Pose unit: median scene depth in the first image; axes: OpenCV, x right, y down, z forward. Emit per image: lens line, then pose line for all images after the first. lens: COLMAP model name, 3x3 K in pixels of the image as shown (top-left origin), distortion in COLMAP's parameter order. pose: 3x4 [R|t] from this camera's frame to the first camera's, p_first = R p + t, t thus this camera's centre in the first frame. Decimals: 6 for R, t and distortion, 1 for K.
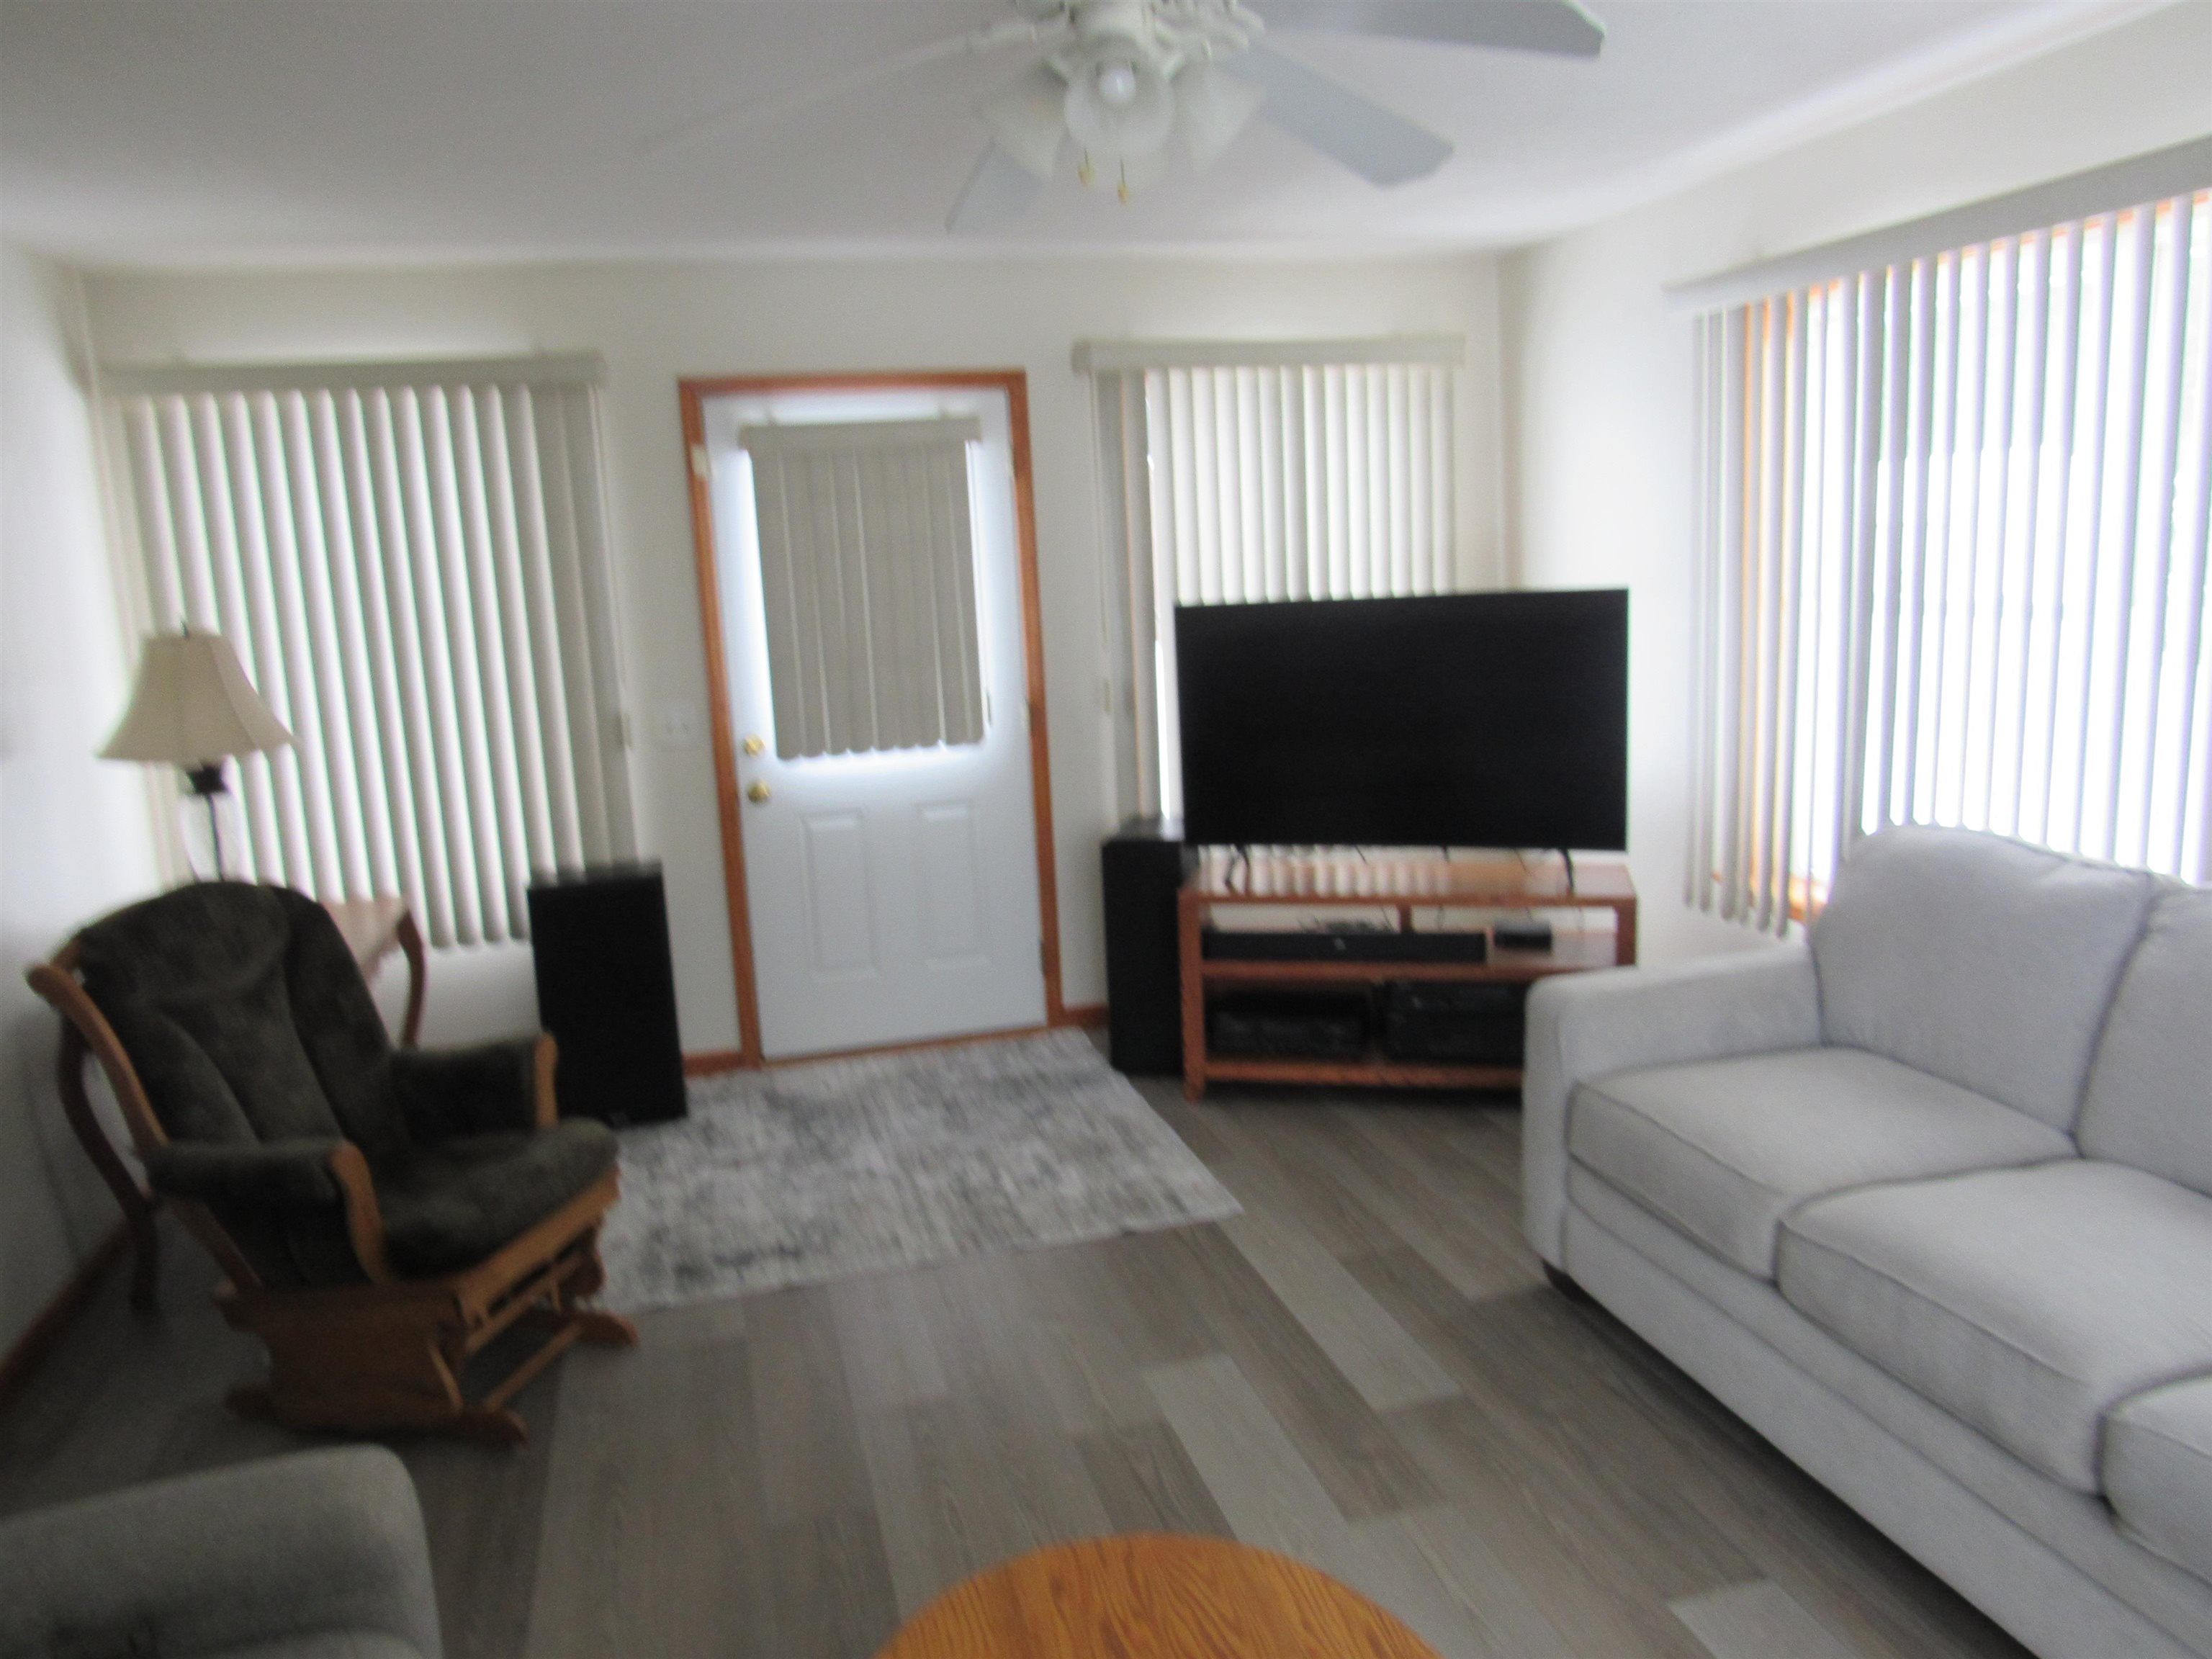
lens RADIAL K [[1584.8, 0, 1108.9], [0, 1584.8, 821.7], [0, 0, 1]] dist [-0.025134, 0.013600]
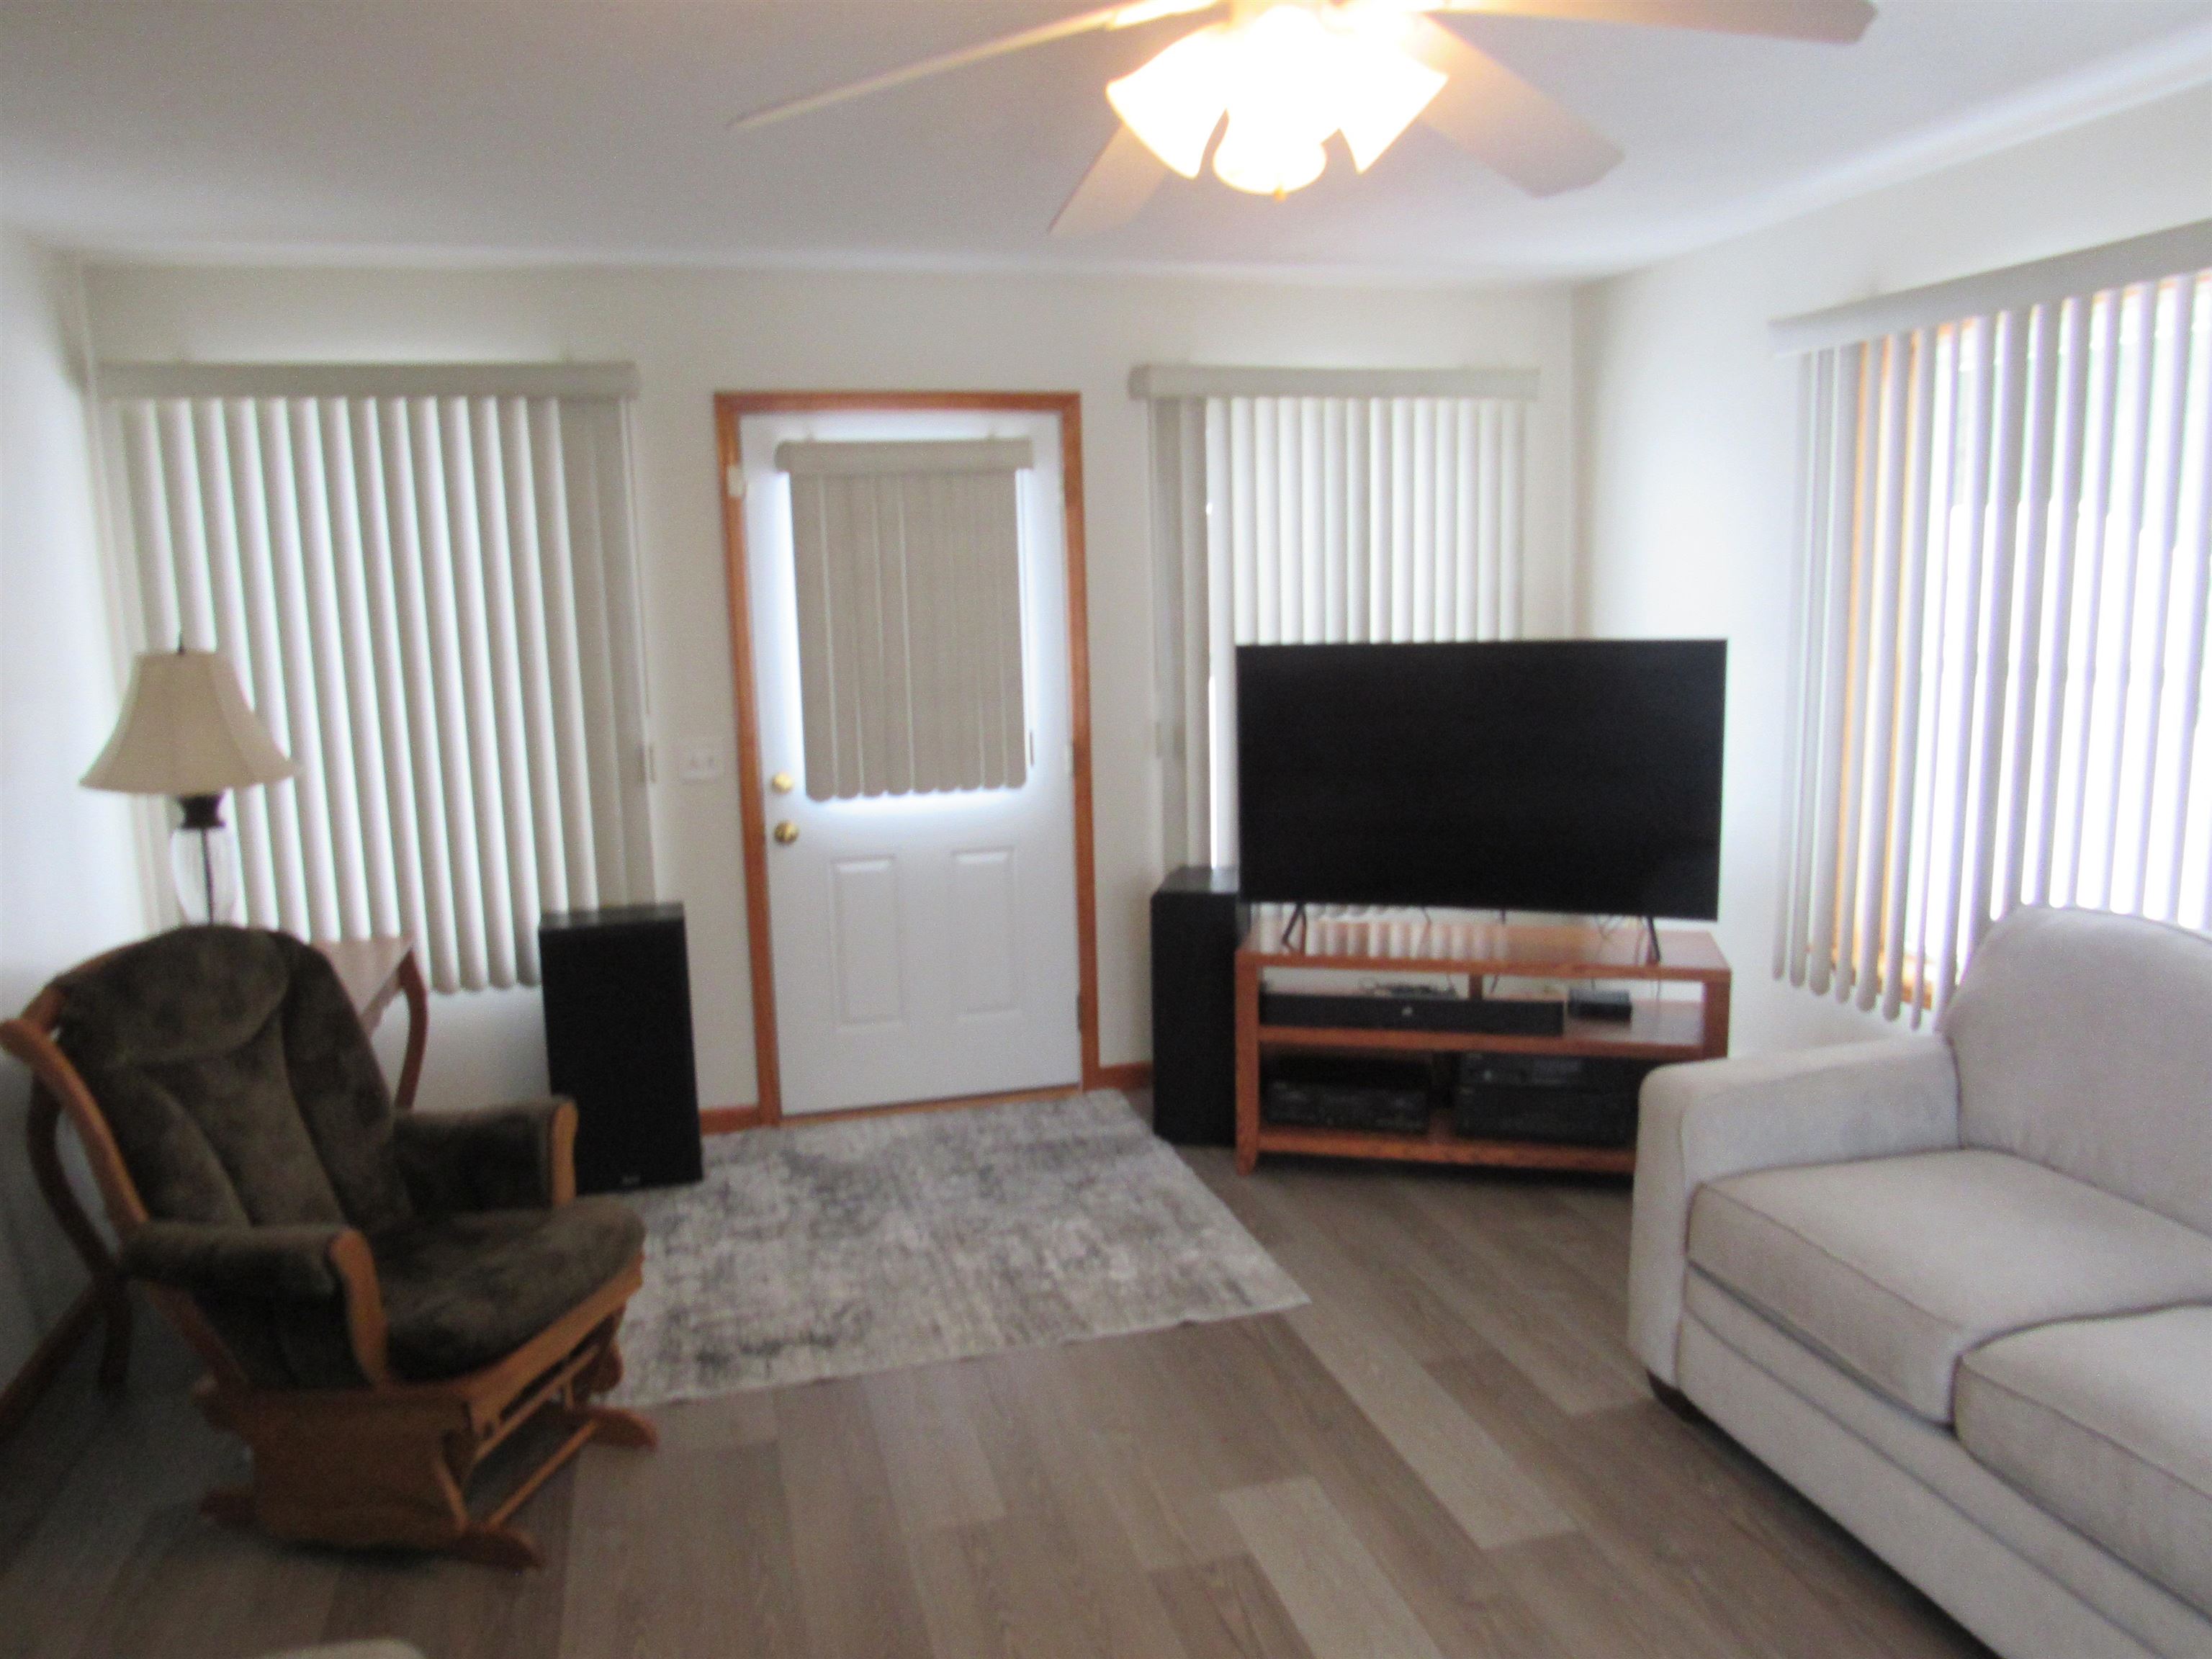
lens RADIAL K [[1584.8, 0, 1106.2], [0, 1584.8, 828.8], [0, 0, 1]] dist [-0.025134, 0.013600]
pose [[0.999703, 0.023497, 0.006484, -0.046963], [-0.023407, 0.999632, -0.013712, -0.015681], [-0.006804, 0.013556, 0.999885, 0.072752]]
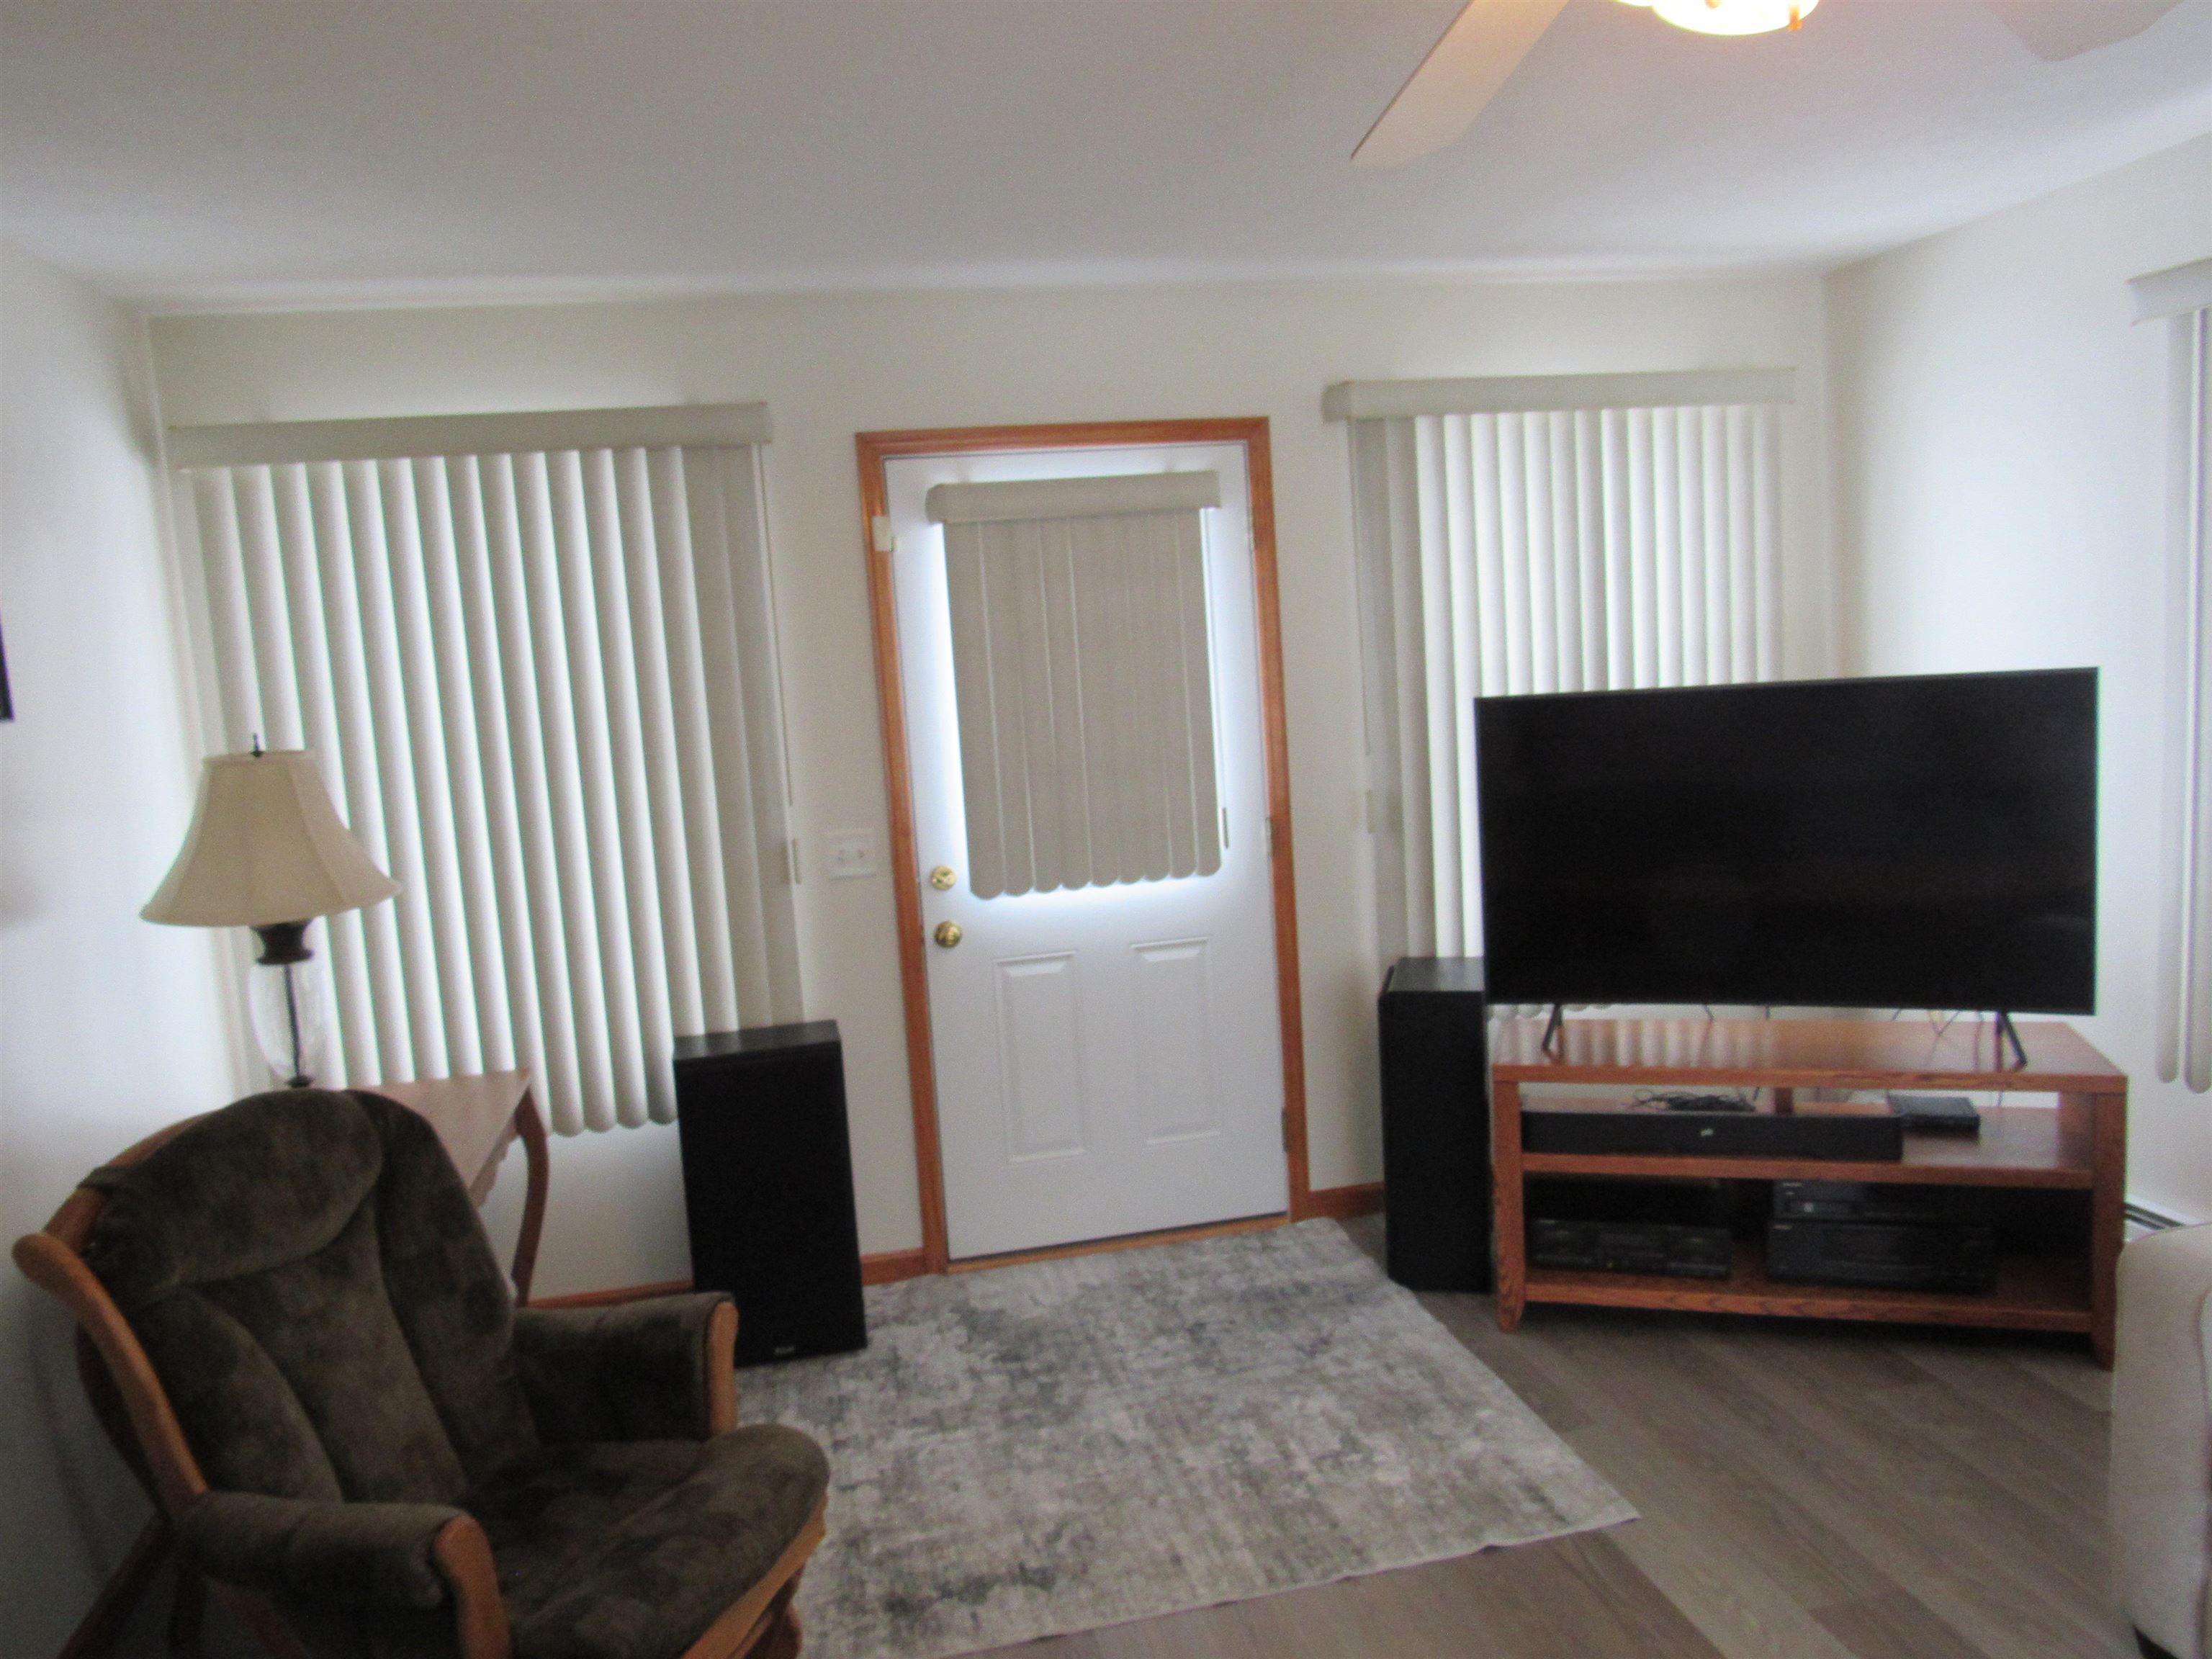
lens RADIAL K [[1584.8, 0, 1105.3], [0, 1584.8, 828.3], [0, 0, 1]] dist [-0.025134, 0.013600]
pose [[0.998482, -0.009771, -0.054207, -0.120598], [0.007025, 0.998694, -0.050615, -0.039472], [0.054631, 0.050158, 0.997246, 0.235986]]
